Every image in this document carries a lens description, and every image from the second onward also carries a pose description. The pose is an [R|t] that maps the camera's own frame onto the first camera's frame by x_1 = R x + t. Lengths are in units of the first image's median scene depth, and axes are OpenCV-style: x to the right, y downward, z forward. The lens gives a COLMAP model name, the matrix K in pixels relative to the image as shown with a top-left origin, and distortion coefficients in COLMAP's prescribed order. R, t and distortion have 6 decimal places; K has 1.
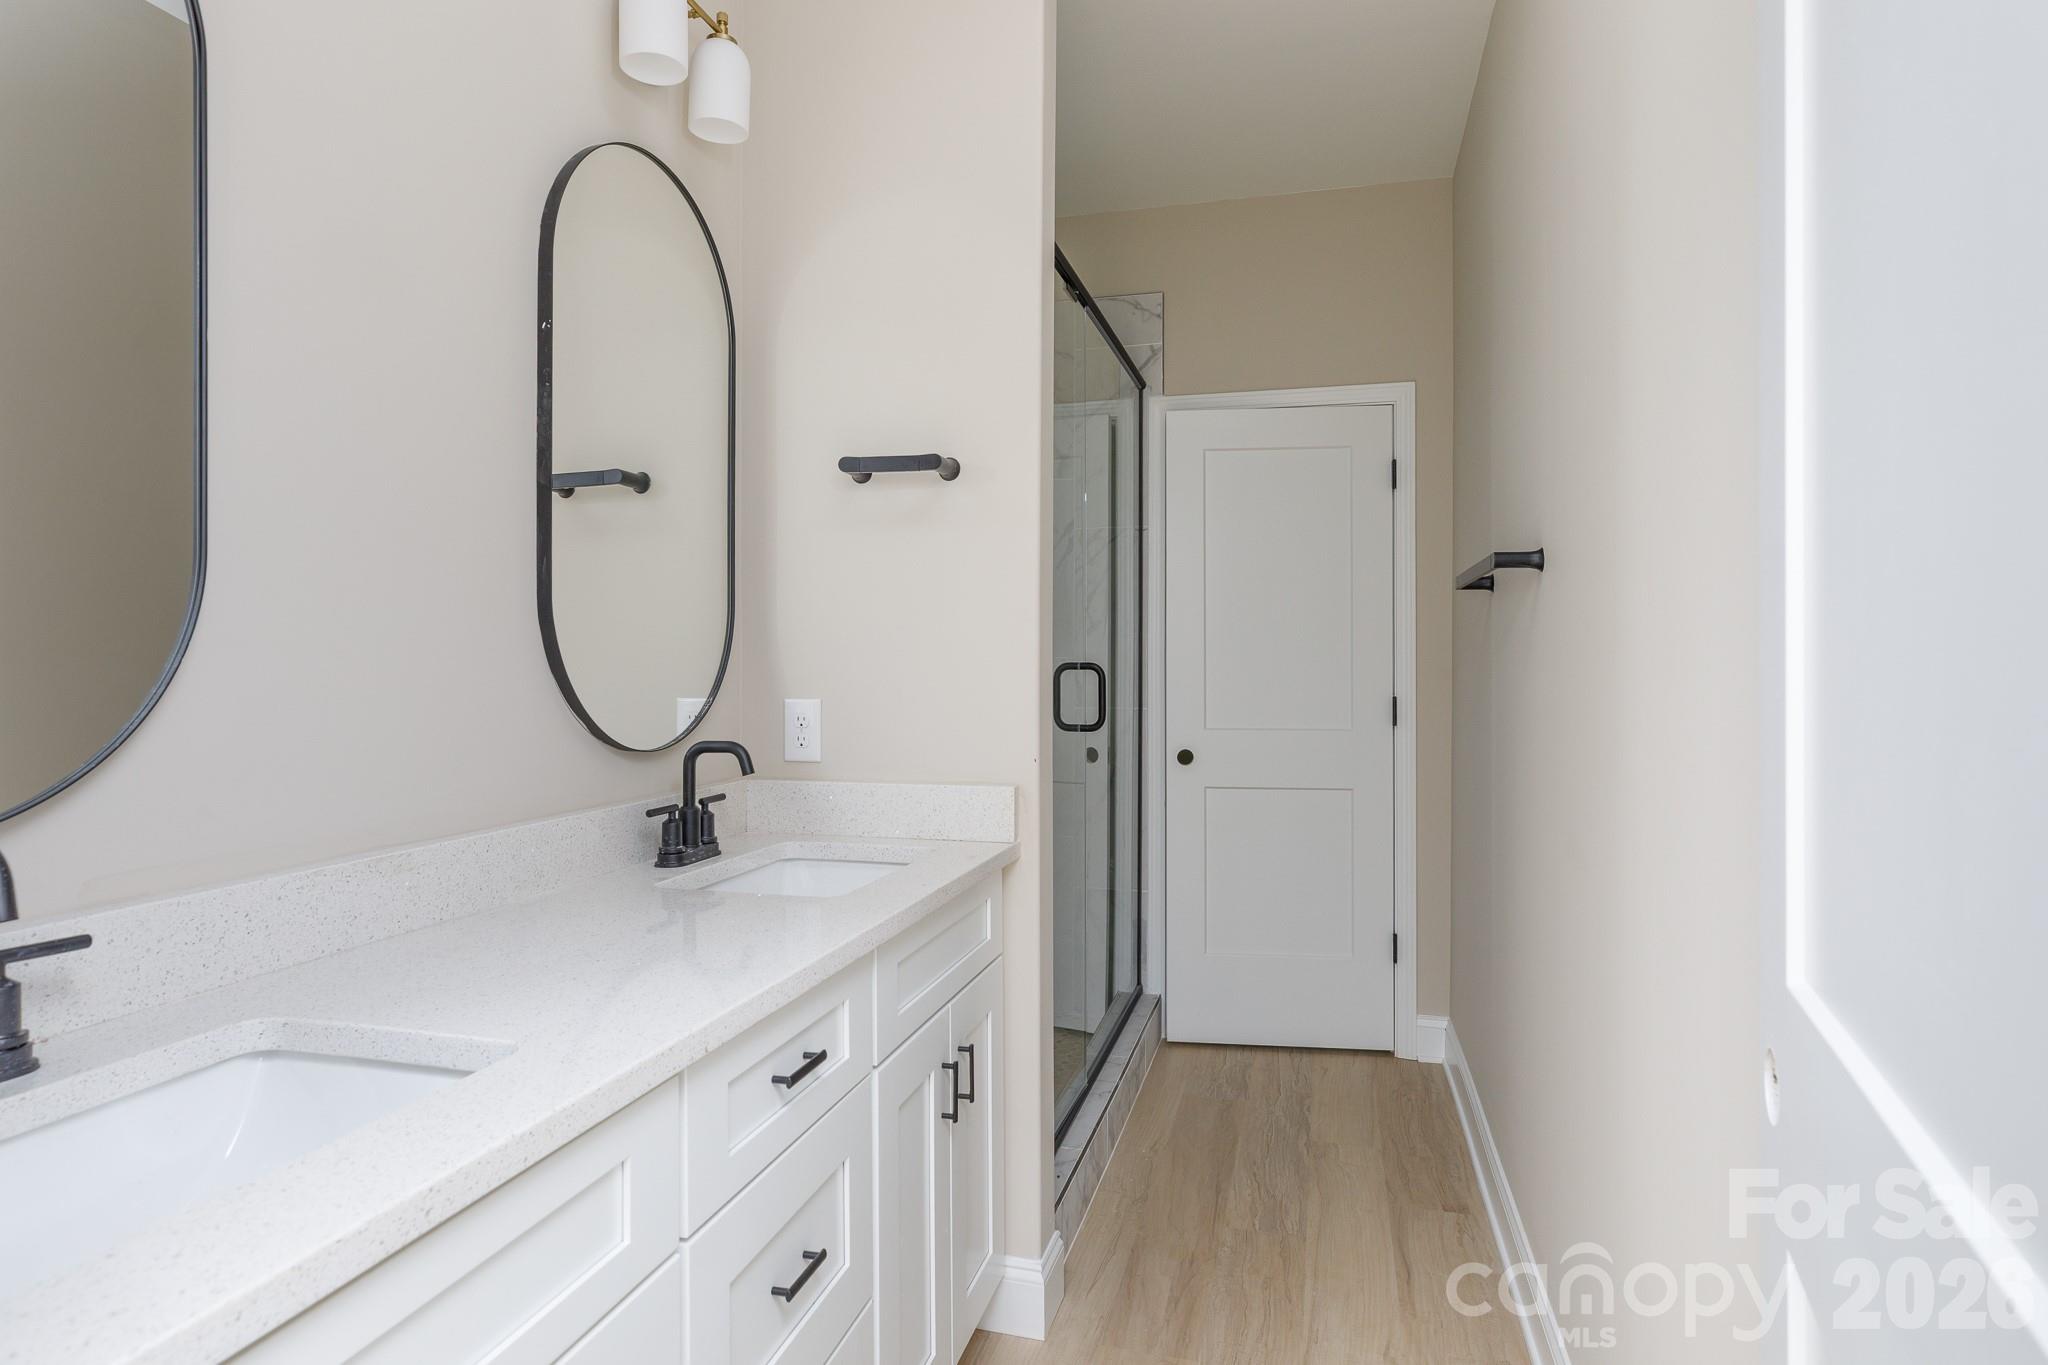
lens RADIAL K [[1125.9, 0, 1030.7], [0, 1125.9, 678.4], [0, 0, 1]] dist [0.004216, 0.000695]
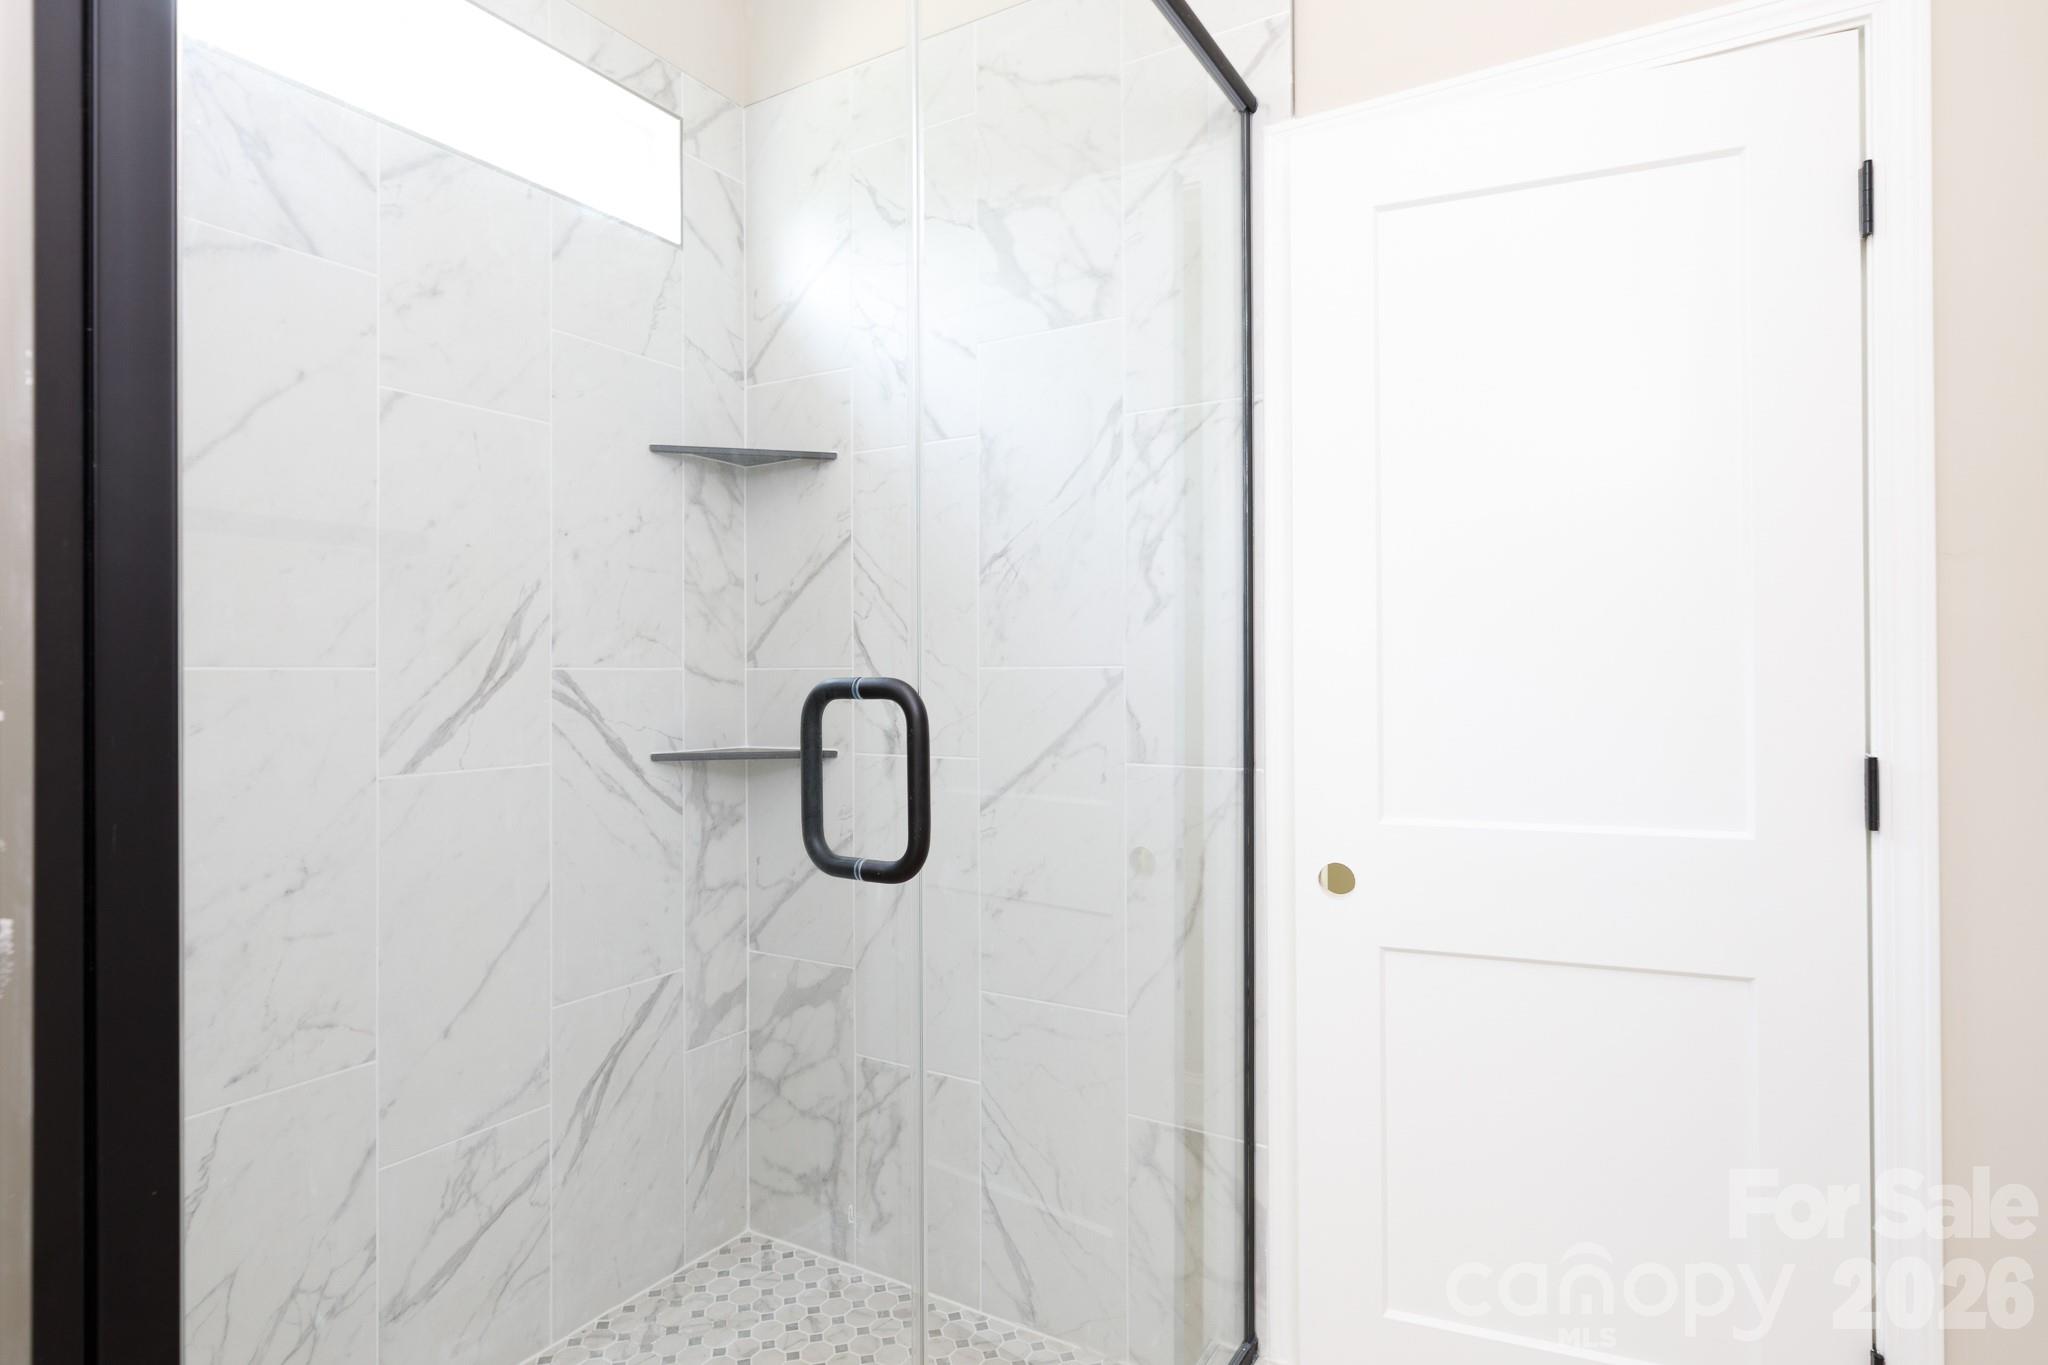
lens RADIAL K [[1125.9, 0, 1014.9], [0, 1125.9, 683.5], [0, 0, 1]] dist [0.004216, 0.000695]
pose [[0.960708, -0.007290, -0.277464, 0.138278], [0.005163, 0.999951, -0.008397, -0.007364], [0.277512, 0.006635, 0.960699, 0.516874]]
